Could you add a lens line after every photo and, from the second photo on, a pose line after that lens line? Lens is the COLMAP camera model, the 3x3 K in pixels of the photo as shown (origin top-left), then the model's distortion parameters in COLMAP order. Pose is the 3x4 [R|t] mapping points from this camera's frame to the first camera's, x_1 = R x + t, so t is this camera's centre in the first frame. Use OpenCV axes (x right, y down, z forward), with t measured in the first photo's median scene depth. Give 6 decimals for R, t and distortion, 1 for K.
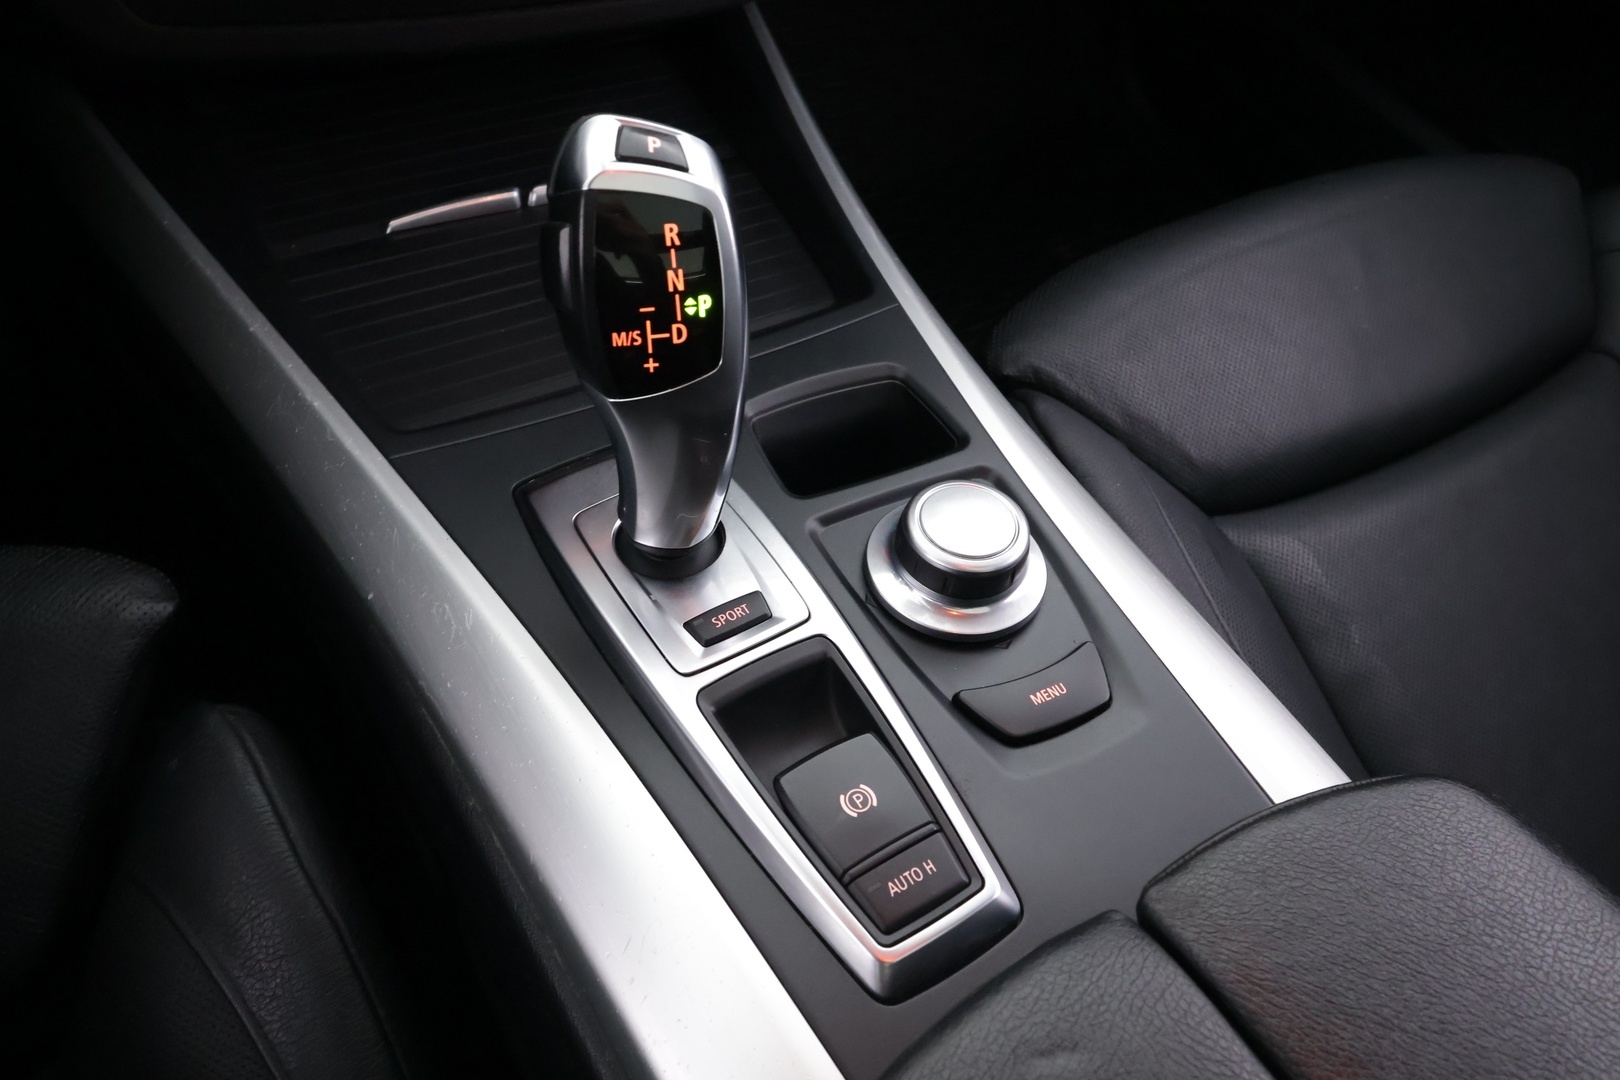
lens RADIAL K [[1145.6, 0, 815.8], [0, 1145.6, 532.0], [0, 0, 1]] dist [0.017505, 0.012664]
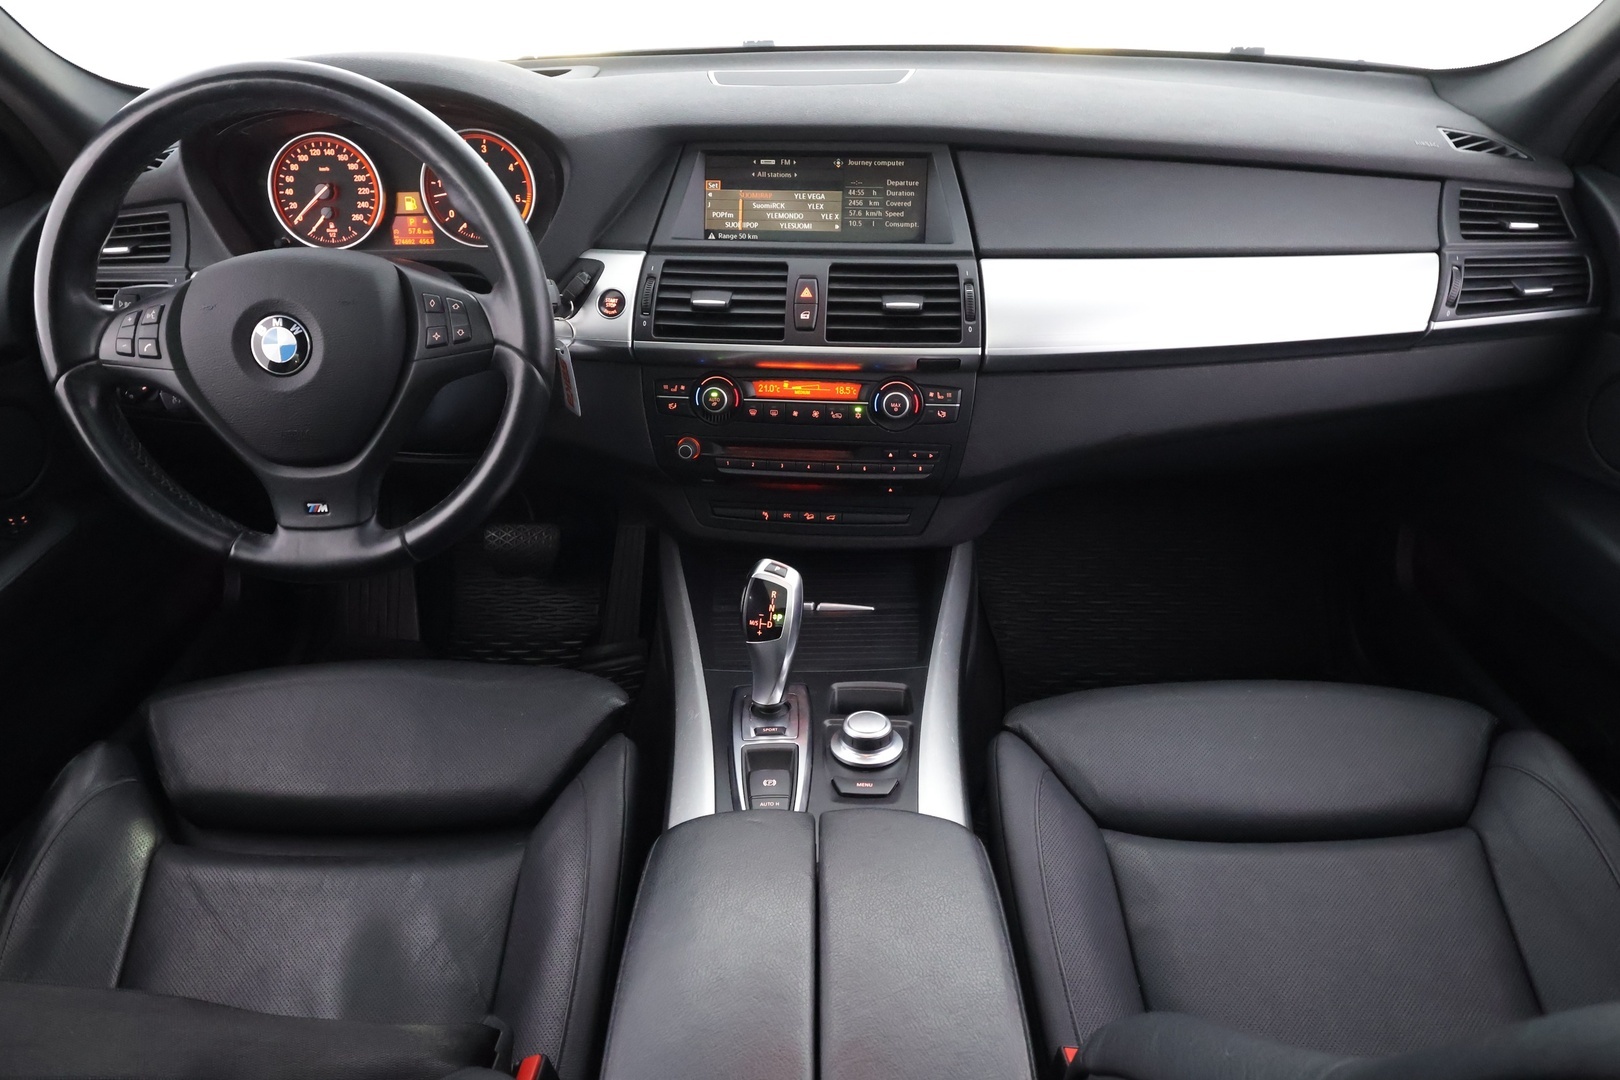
lens RADIAL K [[1090.3, 0, 815.5], [0, 1090.3, 539.6], [0, 0, 1]] dist [0.002046, 0.006899]
pose [[0.851610, 0.110276, -0.512444, 1.345311], [-0.321577, 0.881942, -0.344626, 0.550467], [0.413942, 0.458277, 0.786533, -1.268343]]
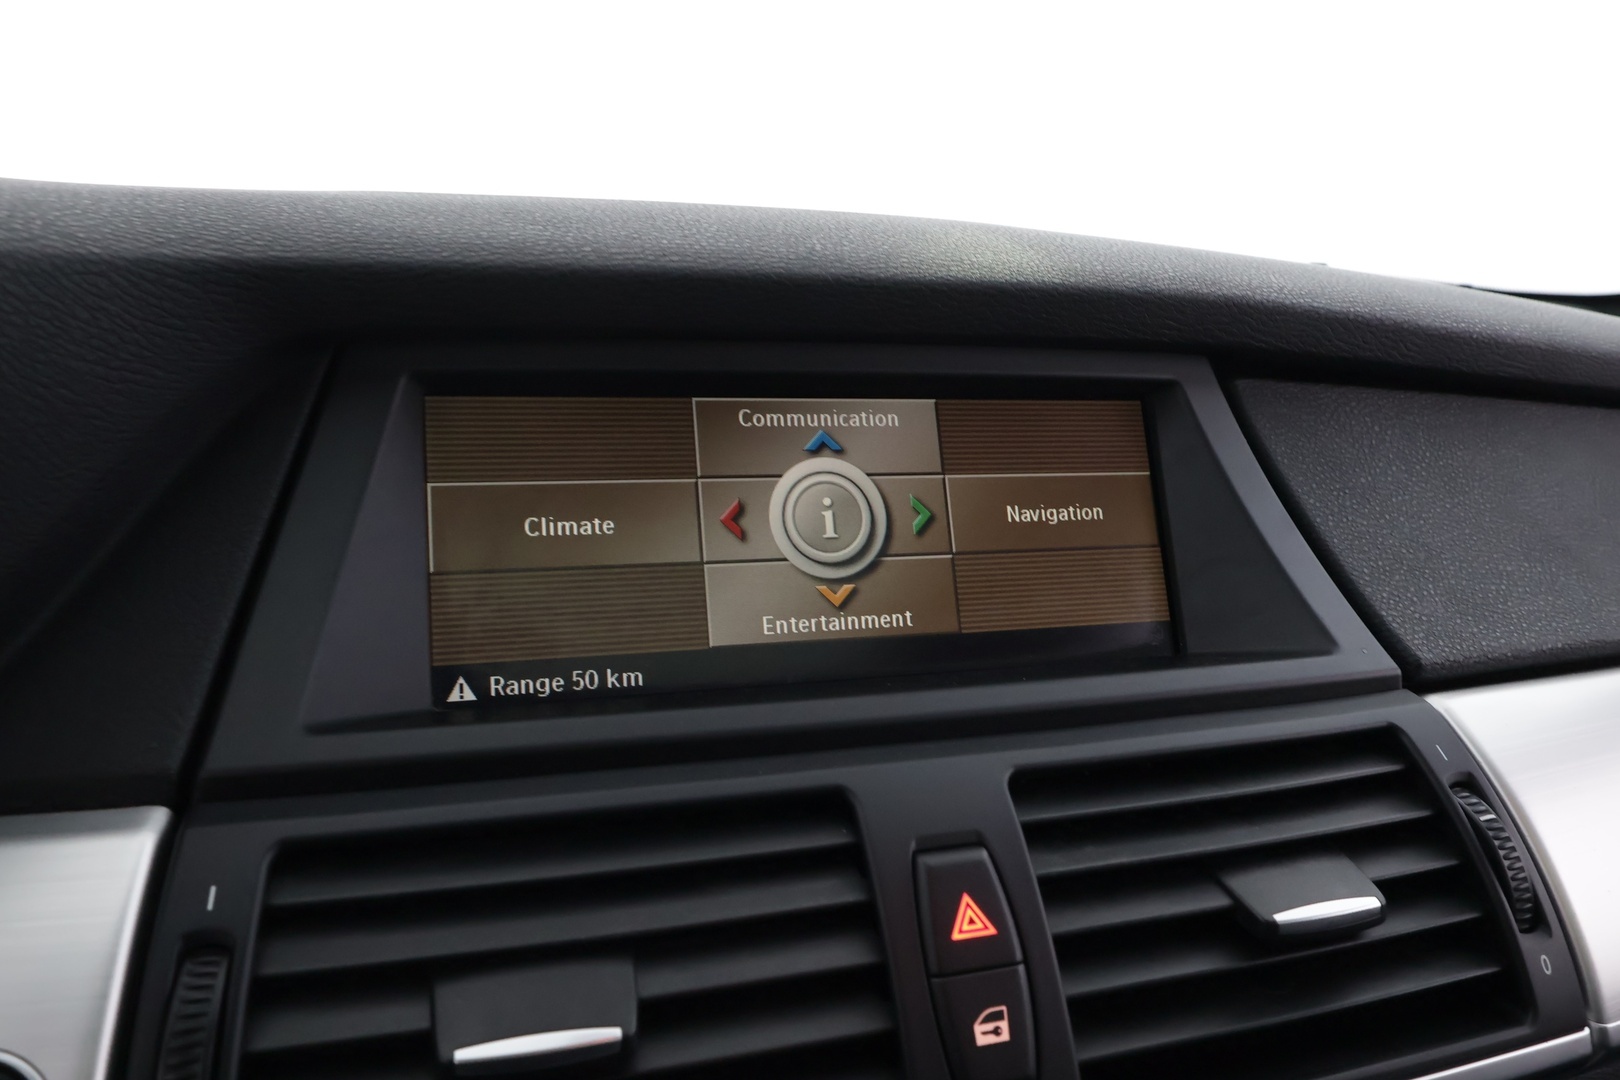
lens RADIAL K [[1145.6, 0, 816.2], [0, 1145.6, 549.3], [0, 0, 1]] dist [0.017505, 0.012664]
pose [[0.984854, -0.087153, -0.149893, -0.279811], [-0.032415, 0.756704, -0.652953, -0.790746], [0.170331, 0.647922, 0.742418, 0.077773]]
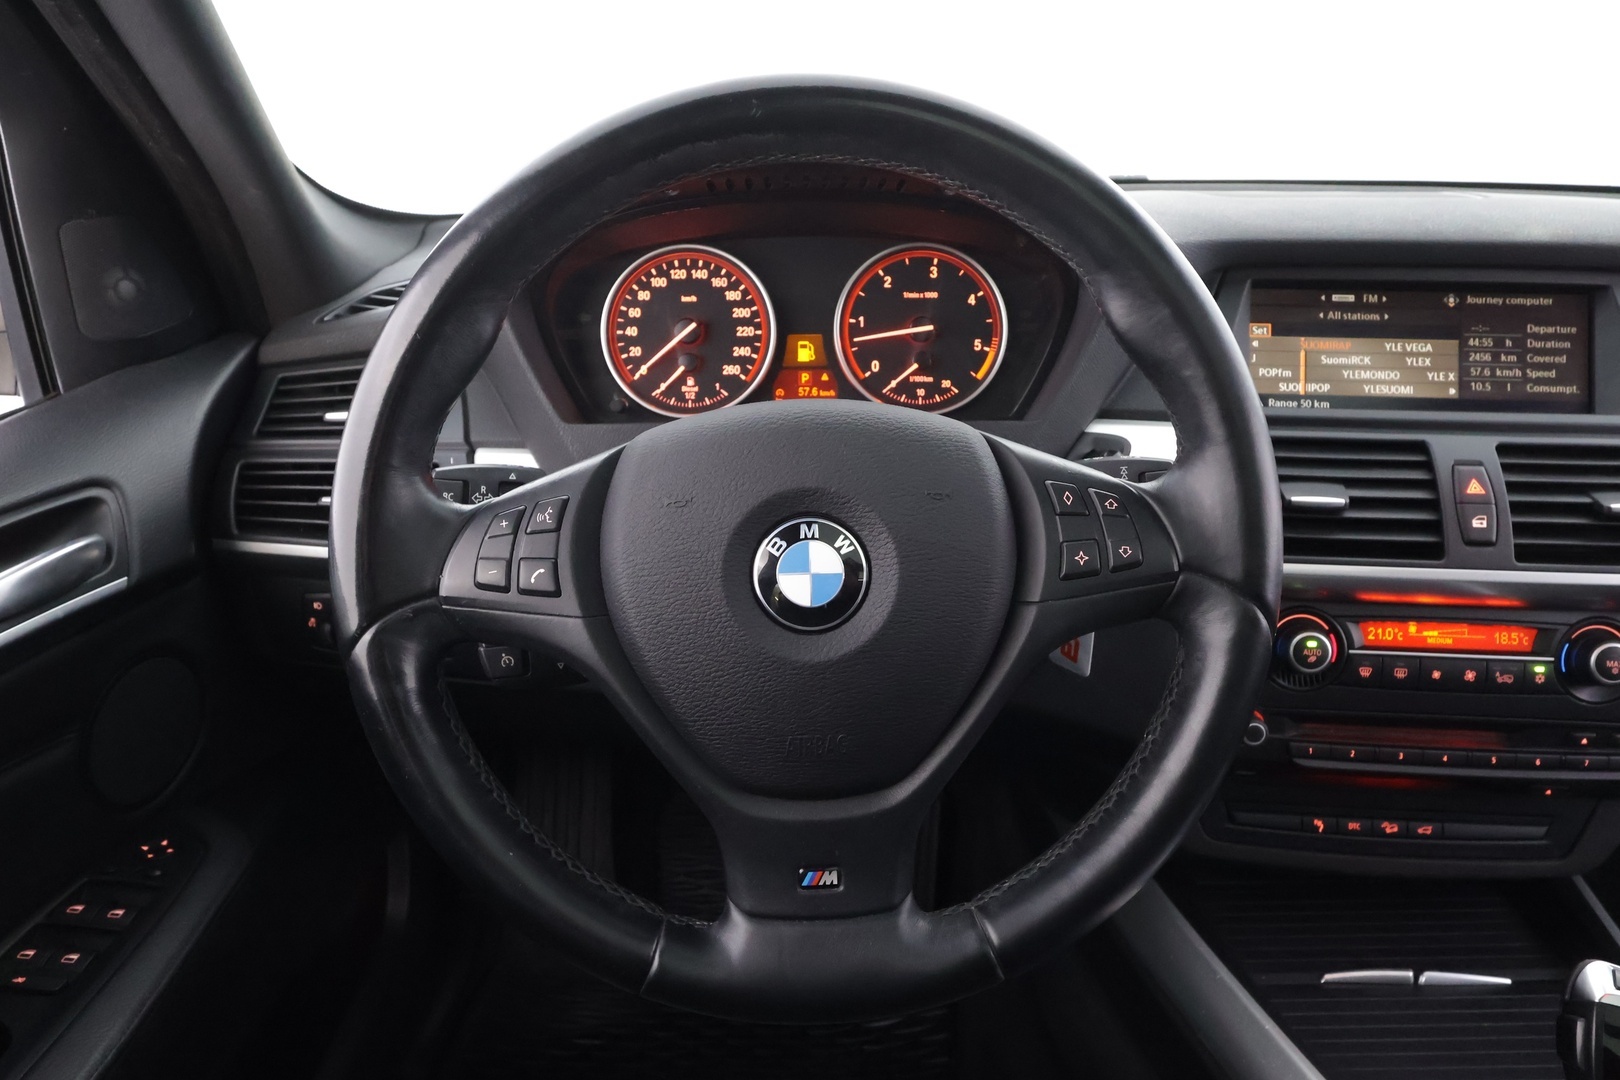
lens RADIAL K [[1090.3, 0, 814.0], [0, 1090.3, 538.1], [0, 0, 1]] dist [0.002046, 0.006899]
pose [[0.866970, 0.023528, -0.497805, -0.363176], [-0.312426, 0.803885, -0.506122, 0.319703], [0.388270, 0.594319, 0.704295, -0.964138]]
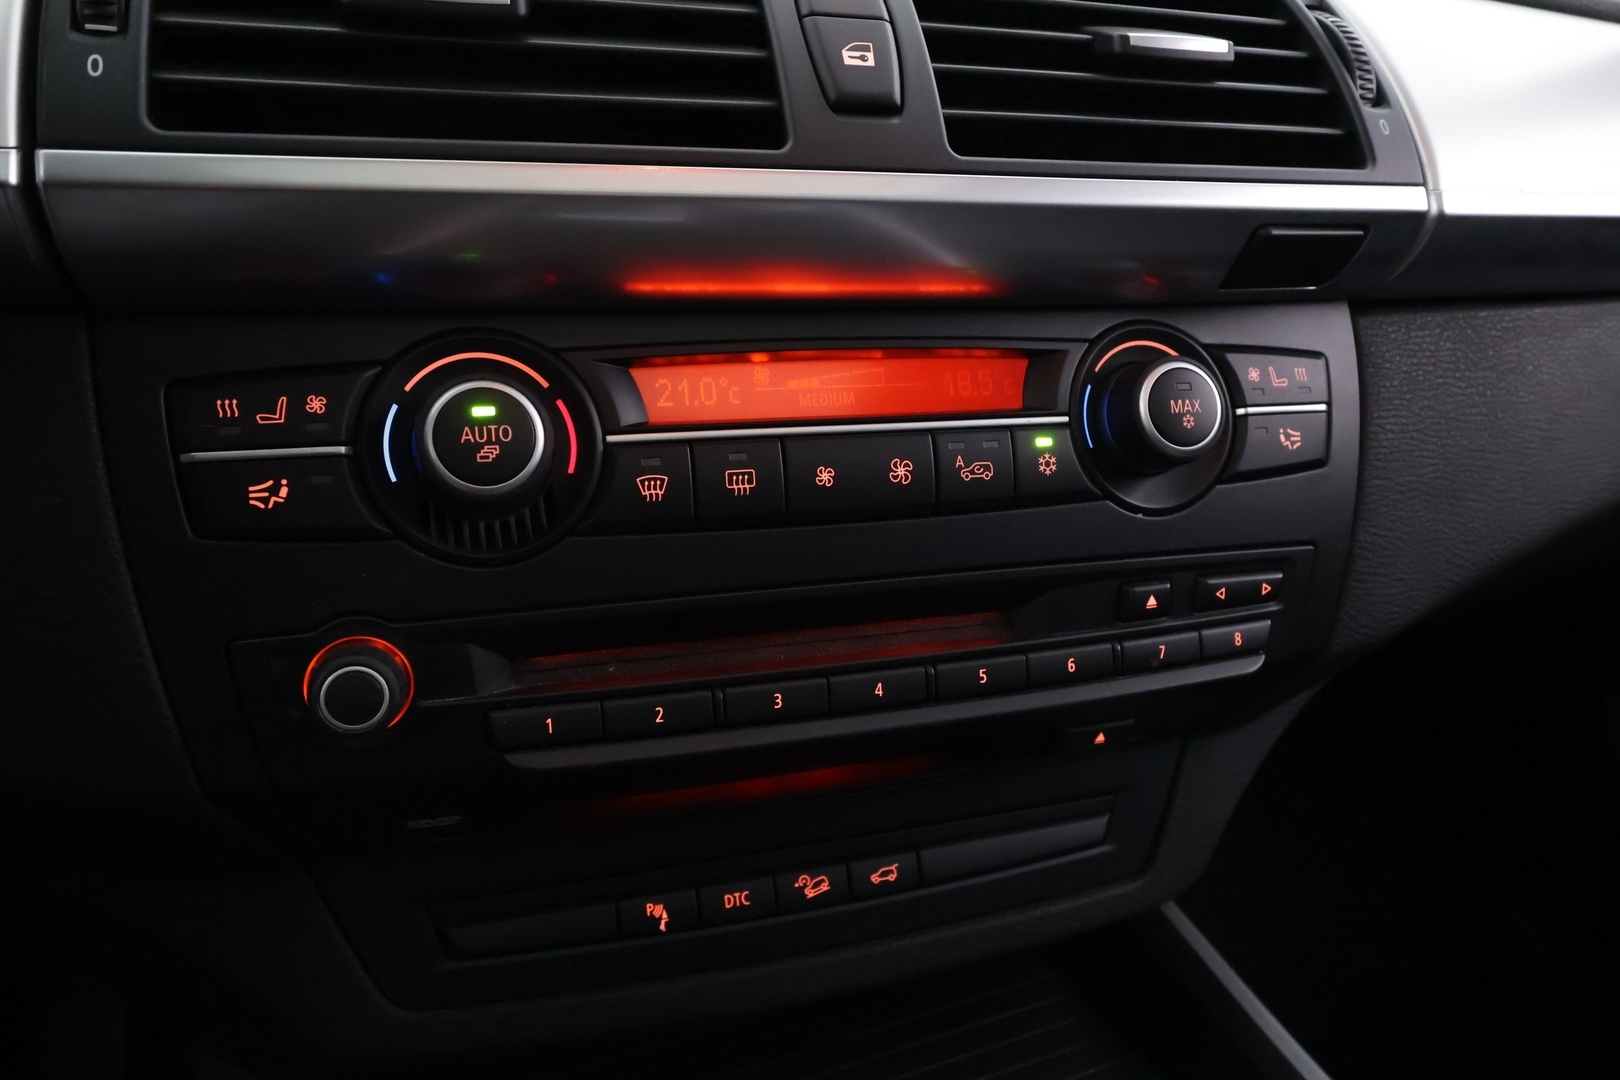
lens RADIAL K [[1145.6, 0, 806.4], [0, 1145.6, 526.6], [0, 0, 1]] dist [0.017505, 0.012664]
pose [[0.983810, -0.110420, -0.141157, -0.265334], [-0.004837, 0.770993, -0.636825, -0.289879], [0.179149, 0.627197, 0.757977, 0.422884]]
